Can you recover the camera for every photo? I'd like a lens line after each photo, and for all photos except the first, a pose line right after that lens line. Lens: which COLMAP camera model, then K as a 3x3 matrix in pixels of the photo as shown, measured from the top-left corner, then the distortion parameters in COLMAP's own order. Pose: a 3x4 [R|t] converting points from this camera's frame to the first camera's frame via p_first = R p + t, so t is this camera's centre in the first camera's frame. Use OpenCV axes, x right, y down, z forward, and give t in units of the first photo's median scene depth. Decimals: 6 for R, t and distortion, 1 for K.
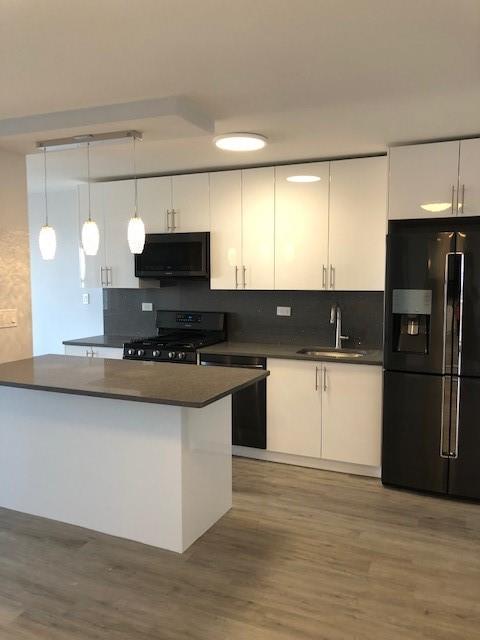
lens RADIAL K [[526.9, 0, 240.0], [0, 526.9, 320.0], [0, 0, 1]] dist [-0.010273, -0.006916]
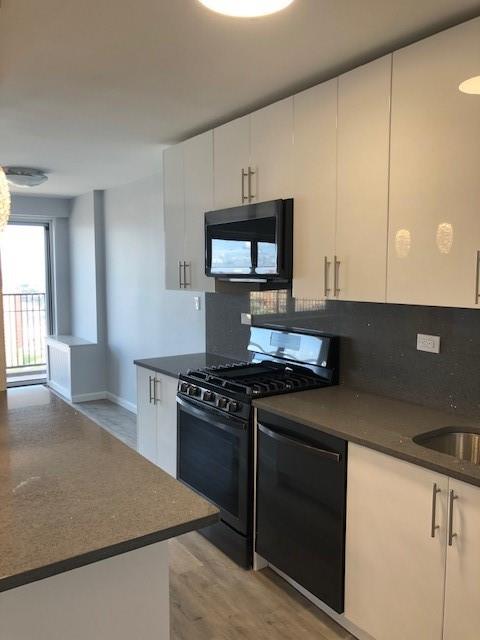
lens RADIAL K [[526.9, 0, 240.0], [0, 526.9, 320.0], [0, 0, 1]] dist [-0.010273, -0.006916]
pose [[0.851757, 0.048886, -0.521652, 0.204033], [-0.043711, 0.998797, 0.022230, -0.045230], [0.522111, 0.003867, 0.852869, 0.481557]]
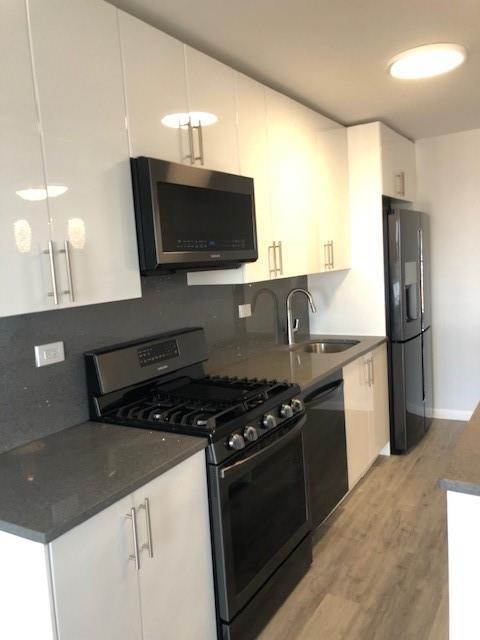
lens RADIAL K [[514.7, 0, 240.1], [0, 514.7, 328.0], [0, 0, 1]] dist [0.002578, 0.002623]
pose [[0.130555, -0.129087, 0.983001, -0.612026], [0.154554, 0.982016, 0.108431, -0.072995], [-0.979320, 0.137770, 0.148158, 0.951794]]
